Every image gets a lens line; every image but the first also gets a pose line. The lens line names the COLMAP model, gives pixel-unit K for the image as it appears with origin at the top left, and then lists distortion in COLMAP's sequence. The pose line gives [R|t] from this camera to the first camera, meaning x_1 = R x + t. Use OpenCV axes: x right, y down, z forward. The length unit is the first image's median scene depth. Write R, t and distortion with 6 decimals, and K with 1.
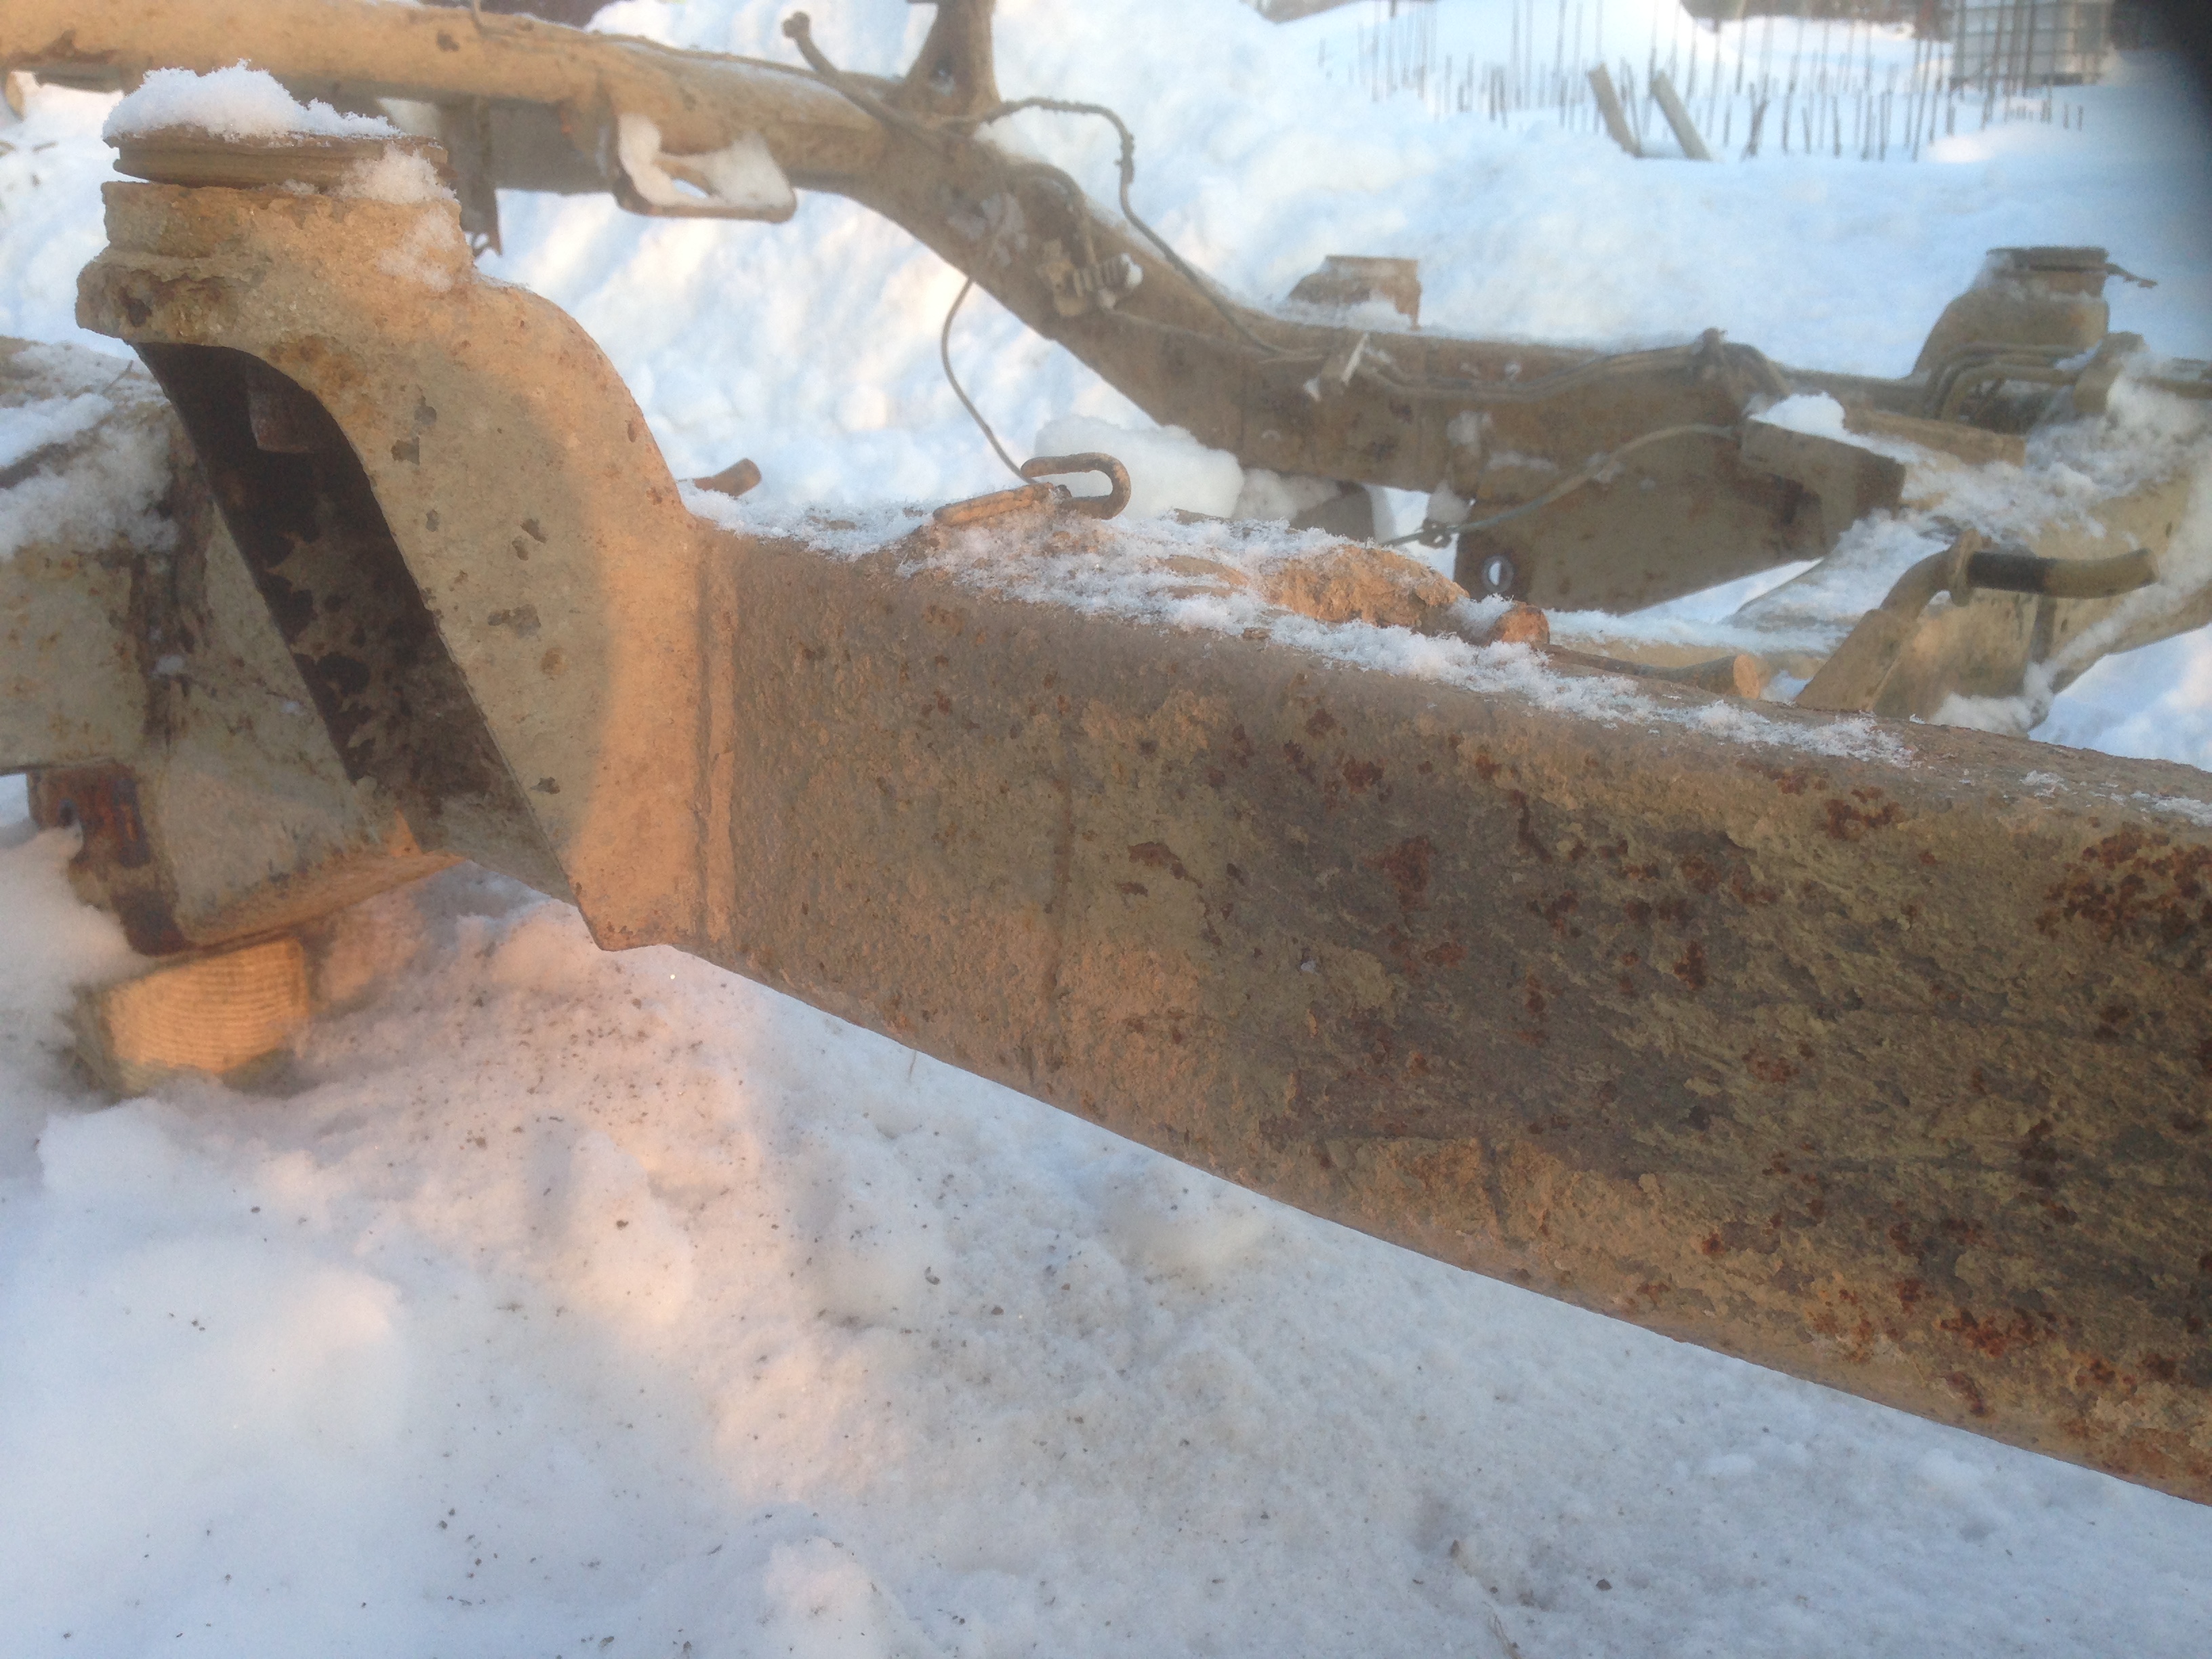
lens RADIAL K [[2088.2, 0, 1109.6], [0, 2088.2, 861.9], [0, 0, 1]] dist [0.120790, -0.257958]
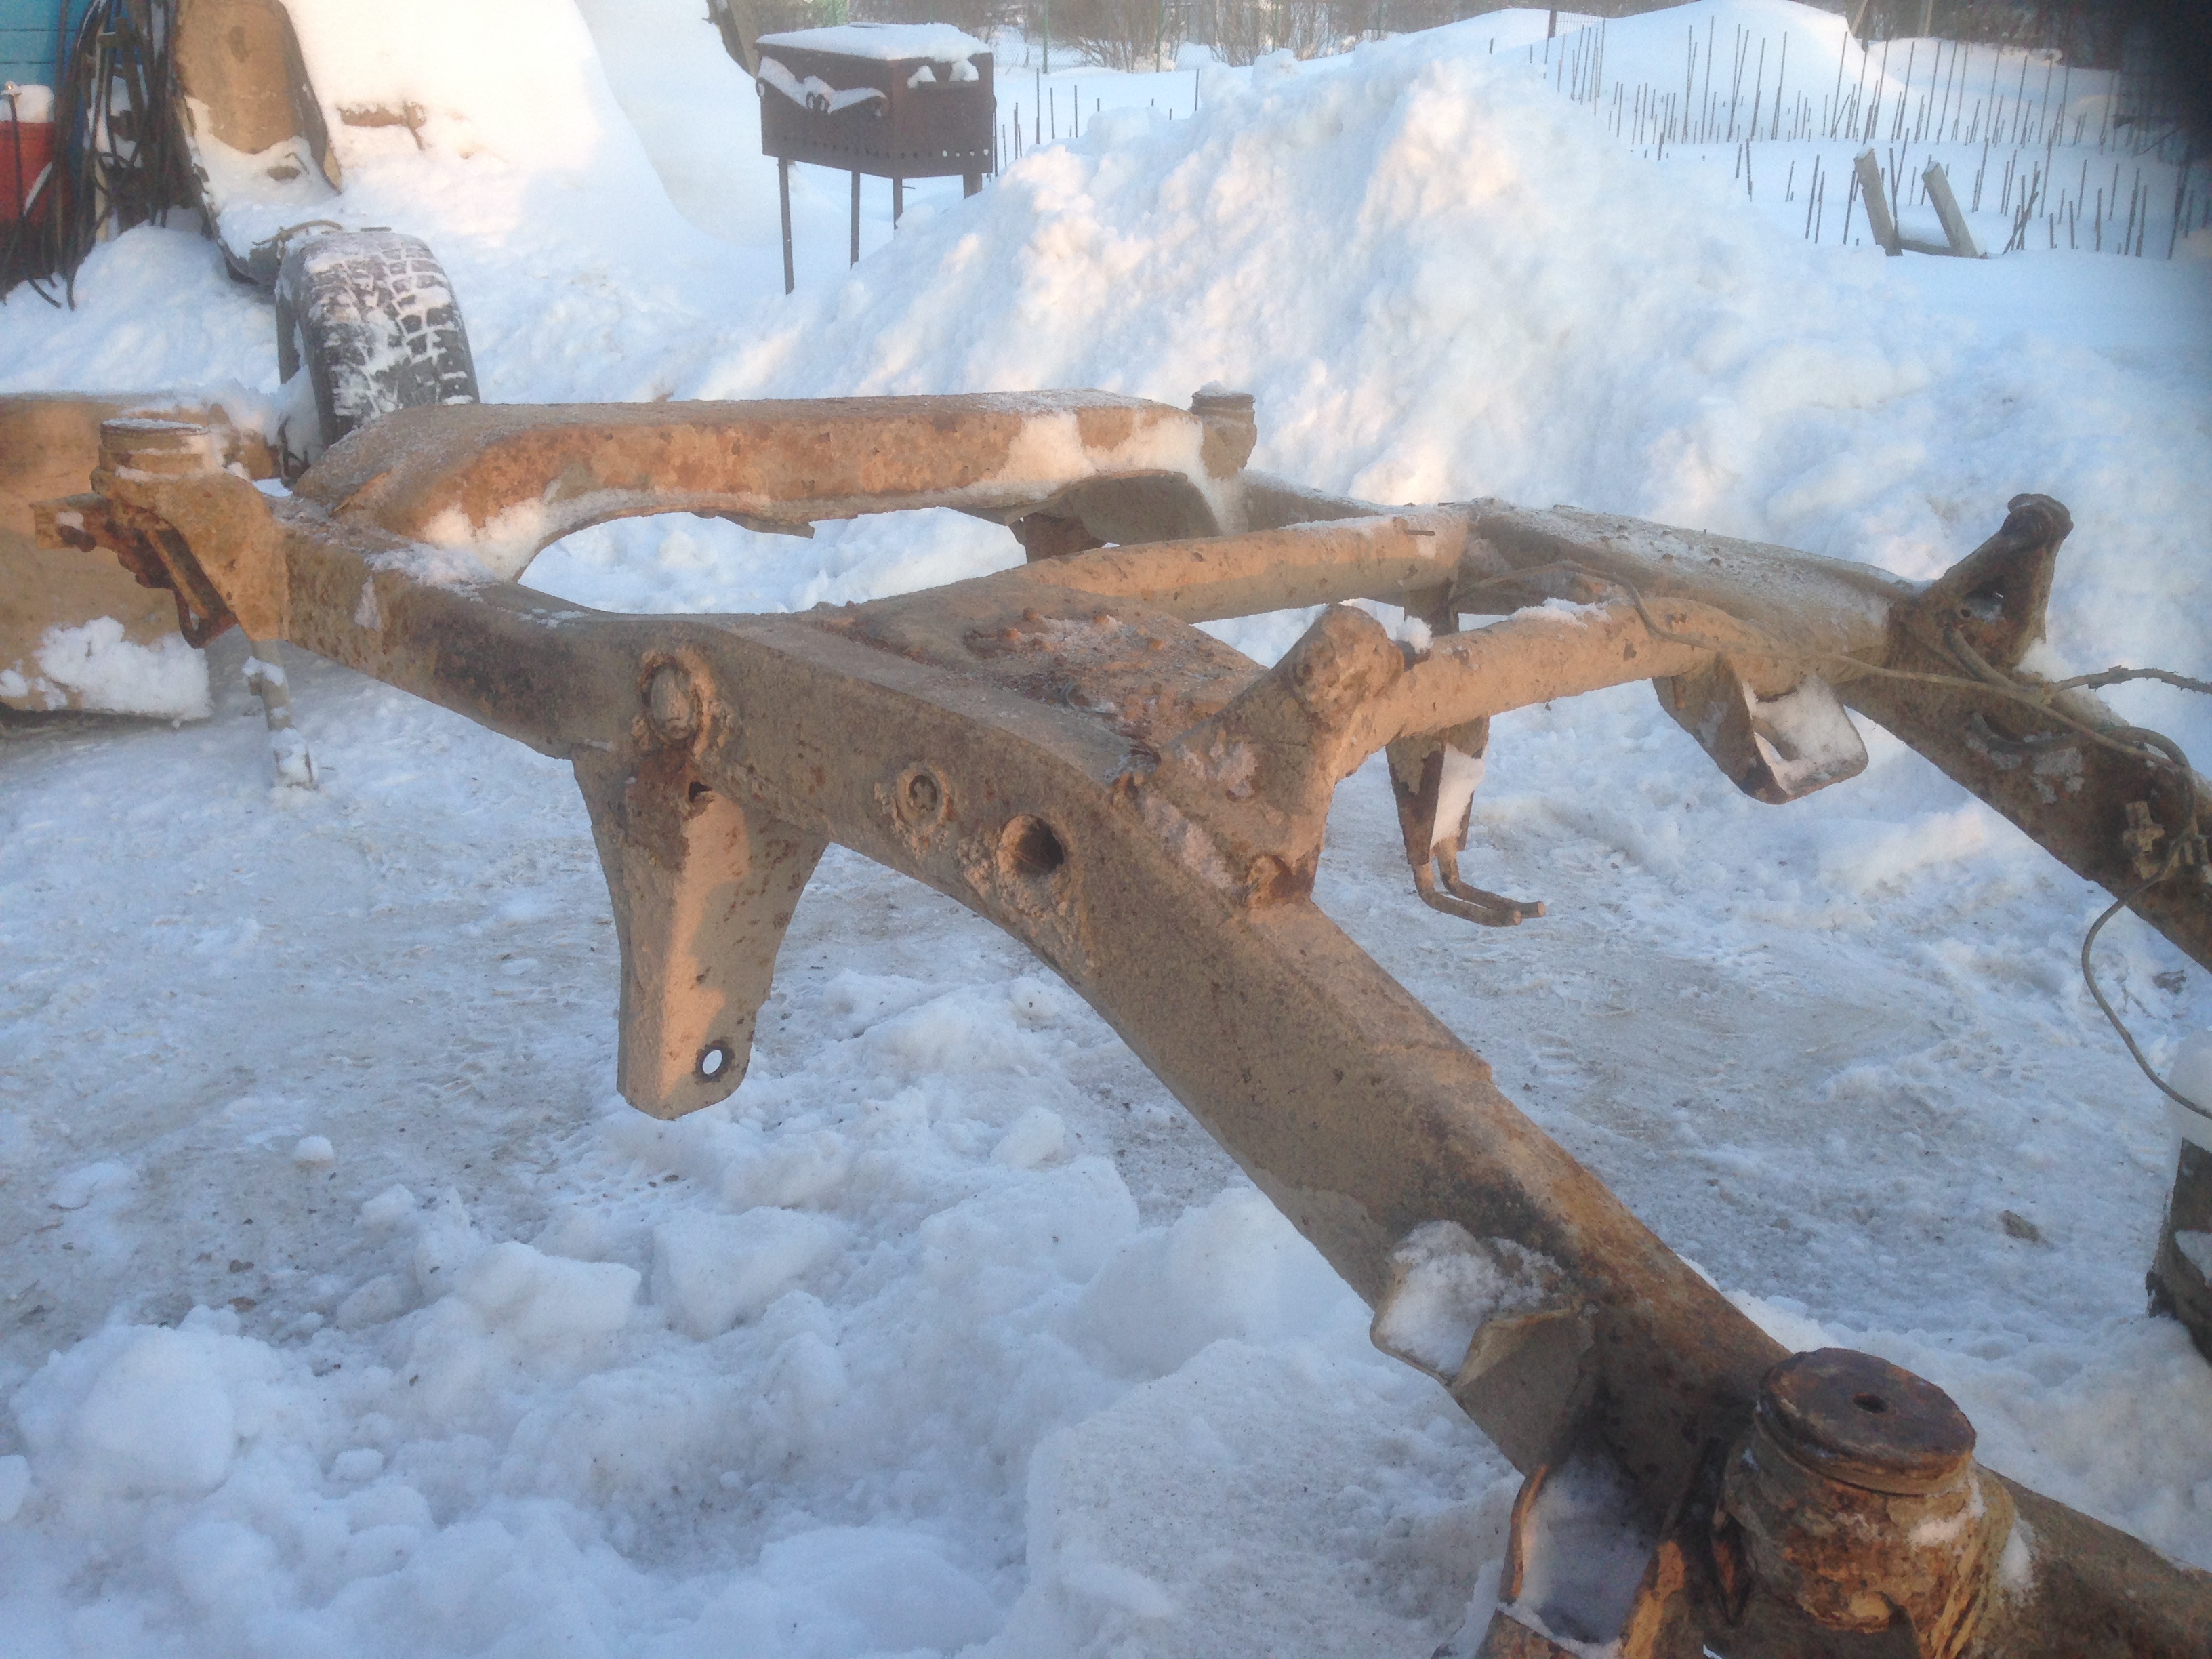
lens RADIAL K [[2081.3, 0, 1102.9], [0, 2081.3, 824.9], [0, 0, 1]] dist [0.126349, -0.242911]
pose [[0.998448, 0.041059, -0.037613, -1.066477], [-0.041310, 0.999129, -0.005911, -0.606604], [0.037338, 0.007456, 0.999275, 0.068698]]
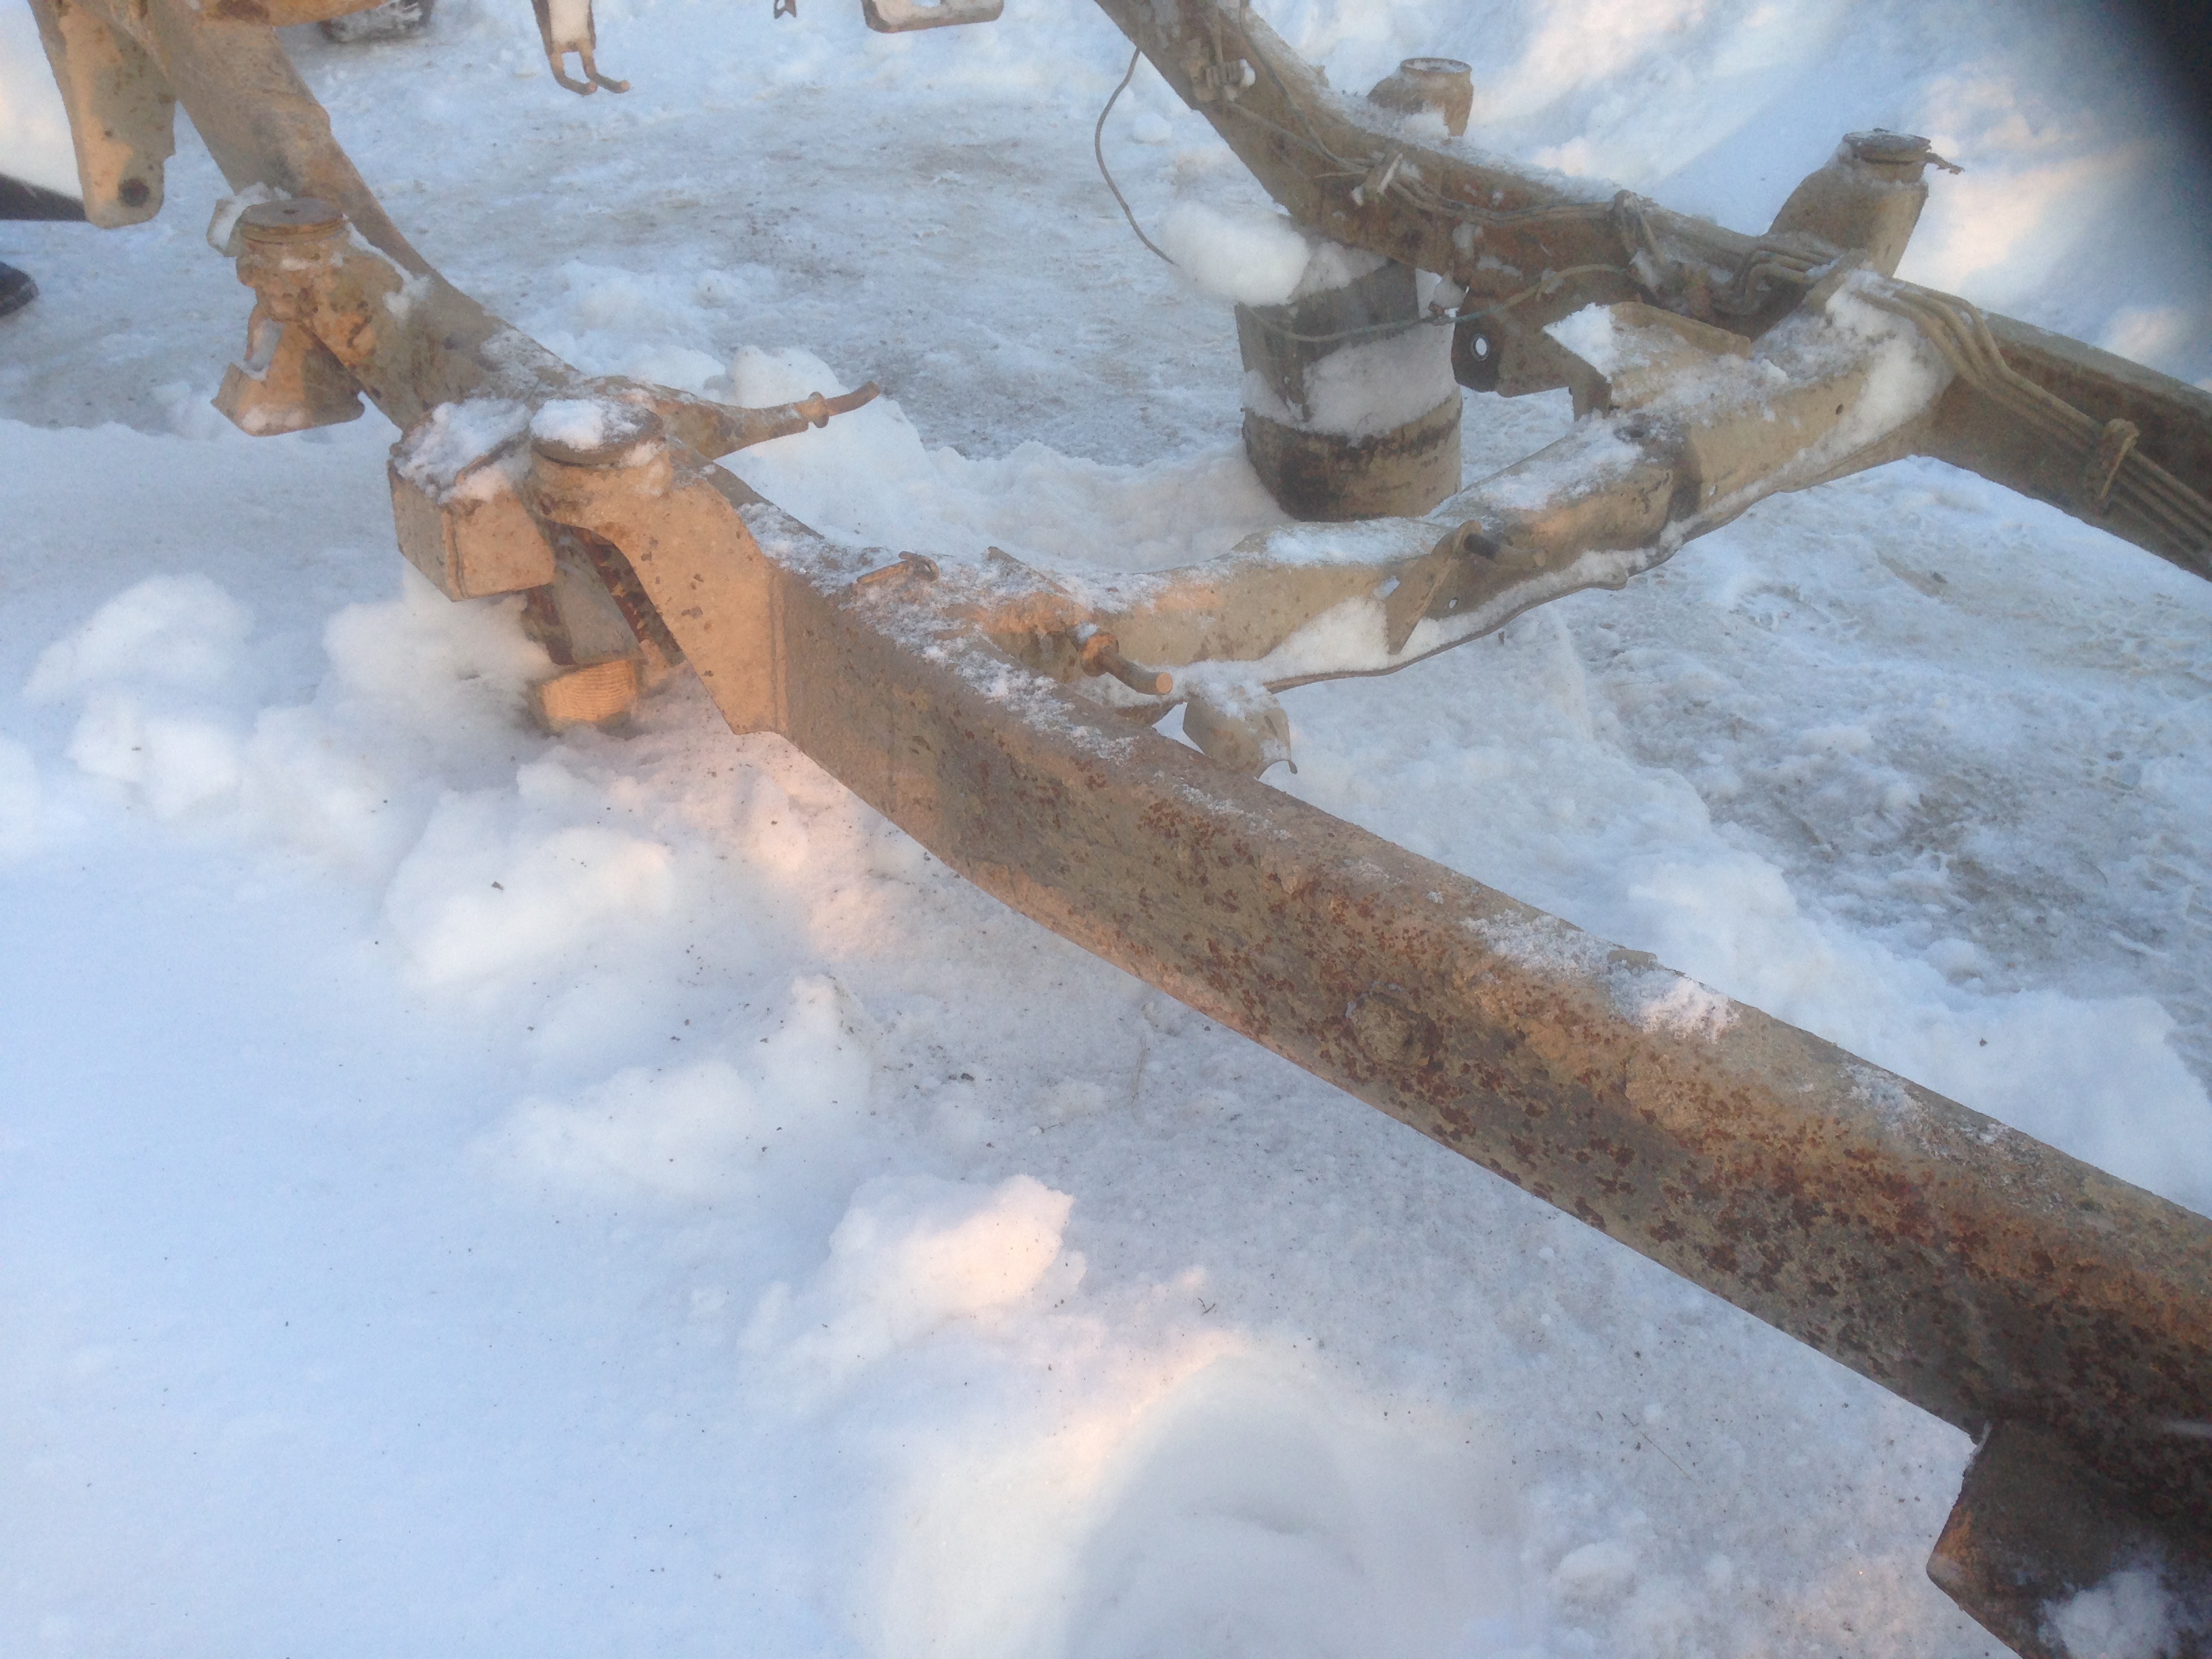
lens RADIAL K [[2034.9, 0, 1112.2], [0, 2034.9, 925.2], [0, 0, 1]] dist [0.029128, 0.010947]
pose [[0.983694, 0.094868, -0.152796, 0.392922], [-0.047596, 0.956594, 0.287510, -0.309132], [0.173440, -0.275549, 0.945511, -0.833777]]
